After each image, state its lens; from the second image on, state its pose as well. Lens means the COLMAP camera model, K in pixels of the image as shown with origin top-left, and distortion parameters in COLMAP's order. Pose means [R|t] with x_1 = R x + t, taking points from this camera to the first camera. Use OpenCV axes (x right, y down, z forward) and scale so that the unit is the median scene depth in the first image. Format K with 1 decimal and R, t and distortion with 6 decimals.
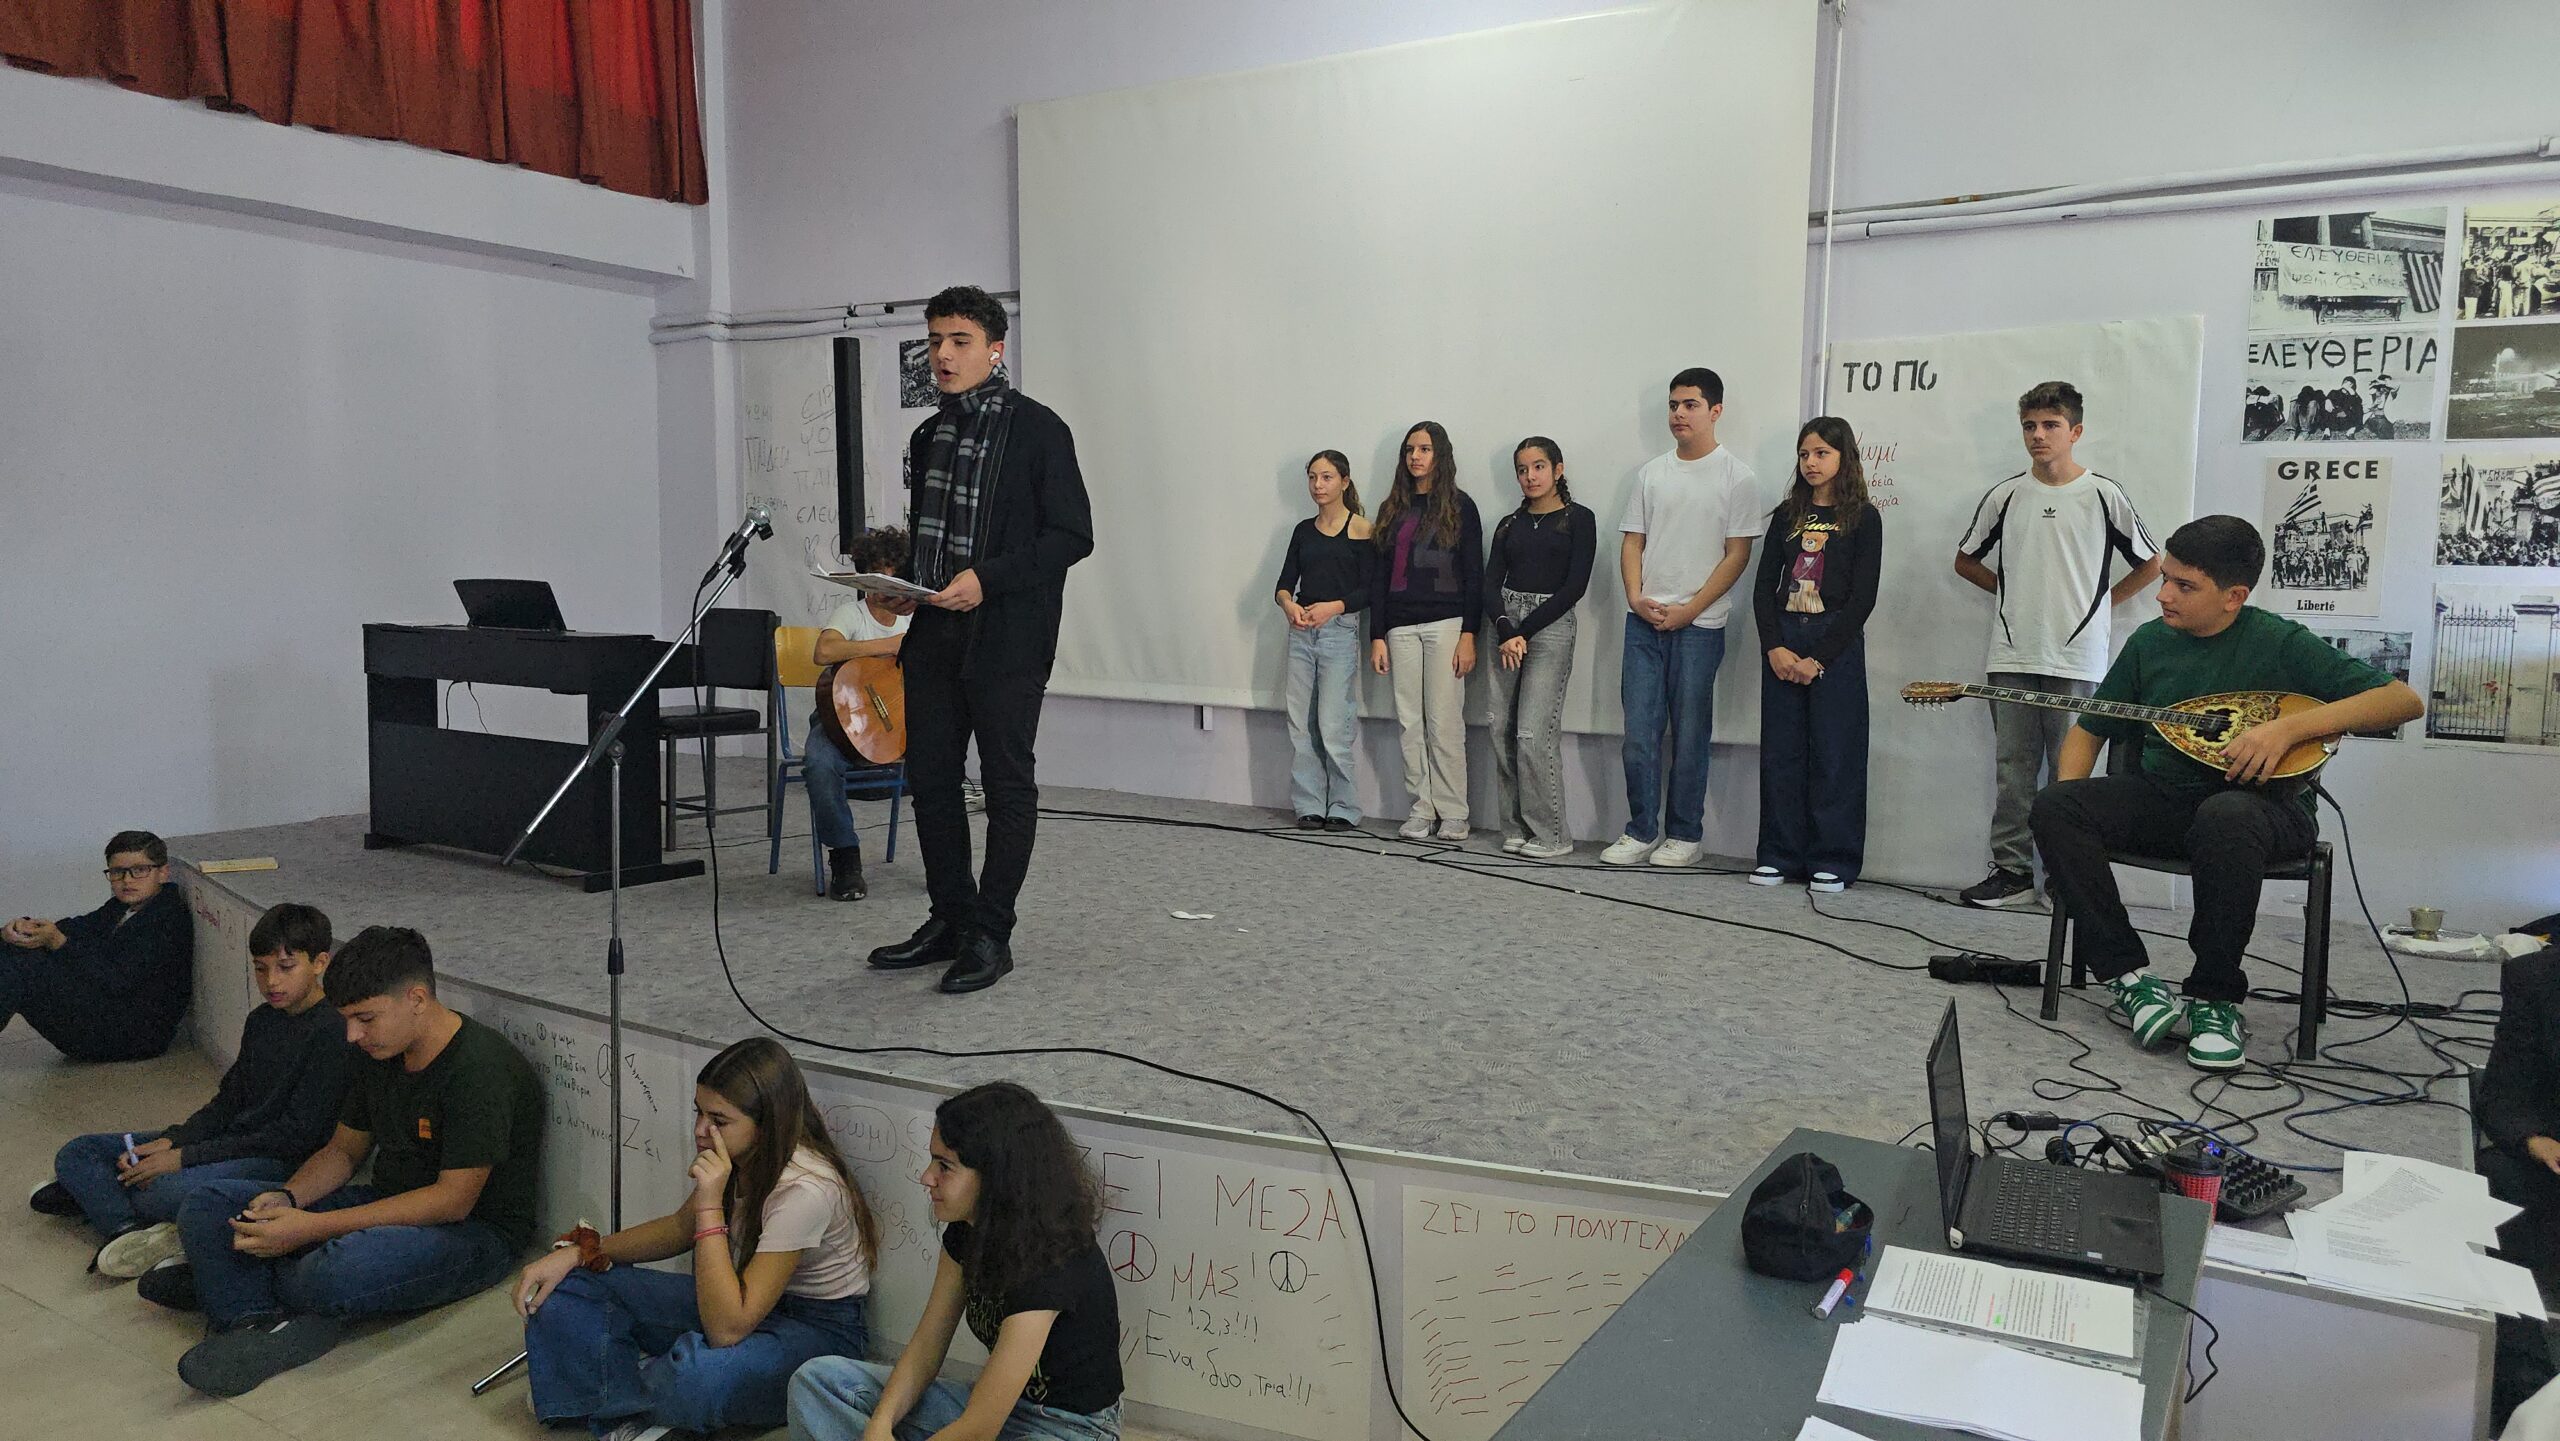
lens RADIAL K [[1741.1, 0, 1280.0], [0, 1741.1, 720.5], [0, 0, 1]] dist [0.061568, -0.055356]
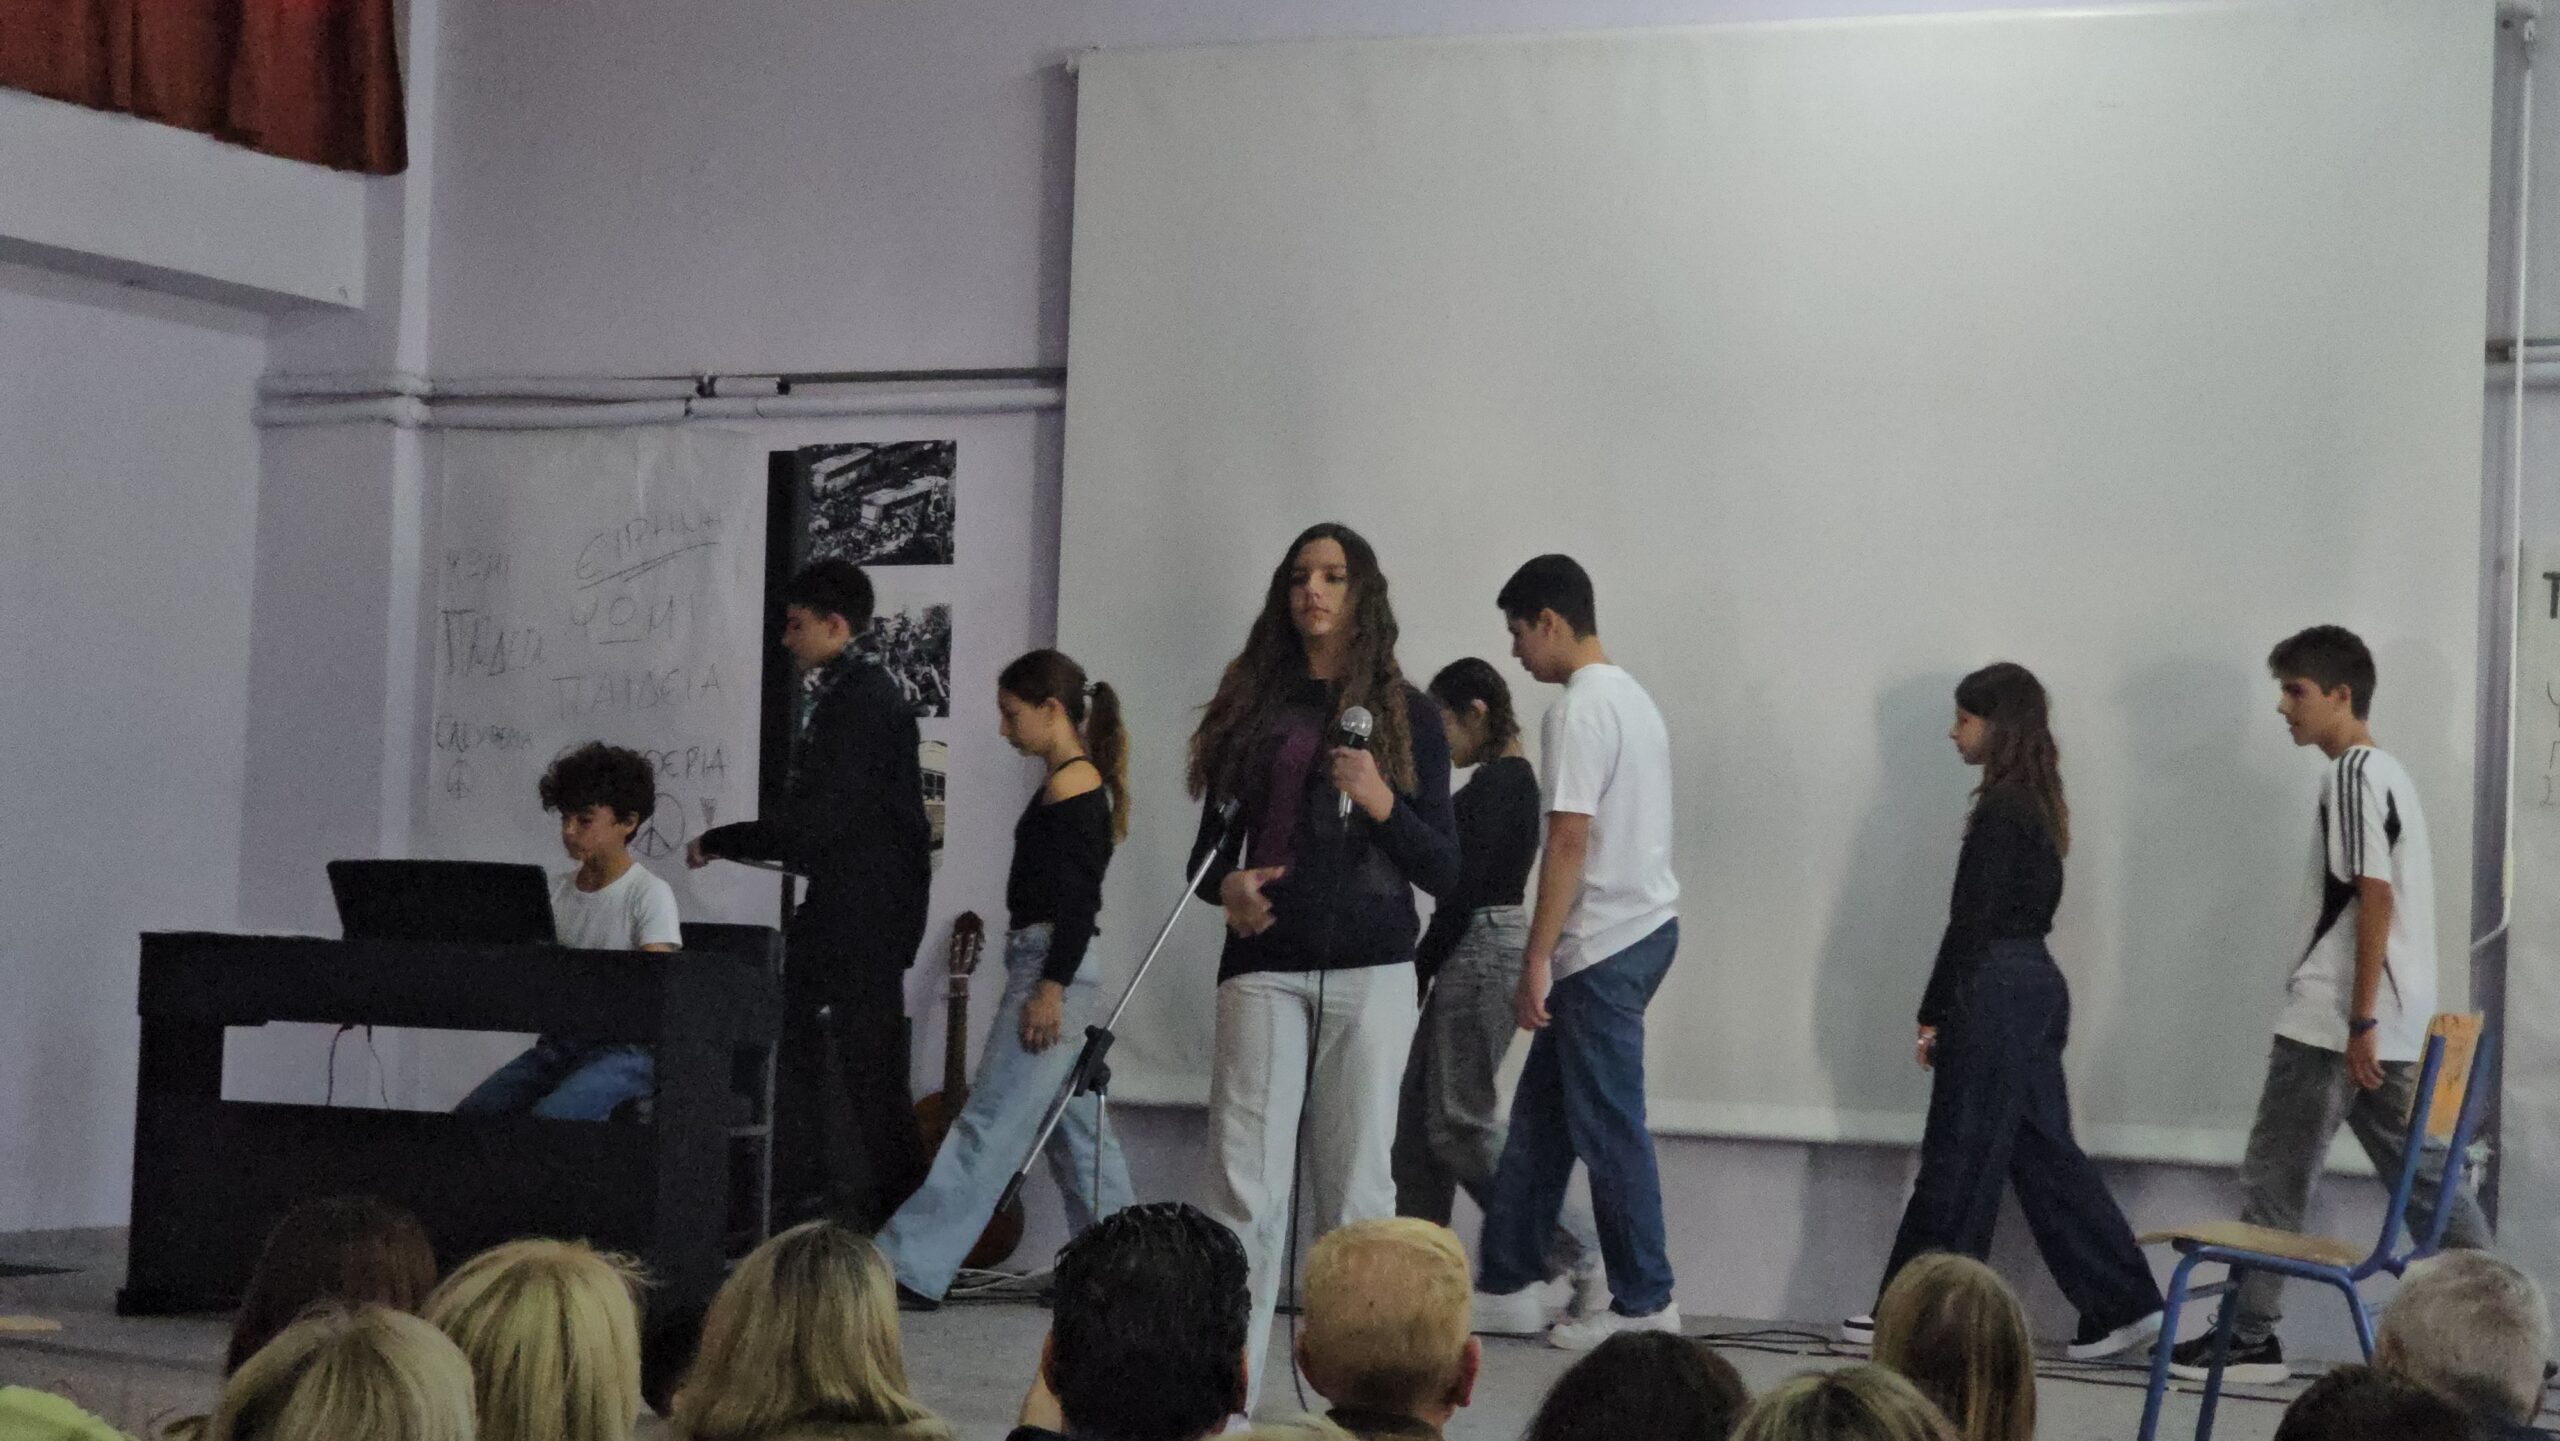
lens RADIAL K [[5131.6, 0, 1280.0], [0, 5131.6, 720.5], [0, 0, 1]] dist [-0.643674, 9.104938]
pose [[0.994668, 0.027714, 0.099334, -0.363037], [-0.014587, 0.991339, -0.130512, 0.111729], [-0.102090, 0.128368, 0.986458, -0.885765]]
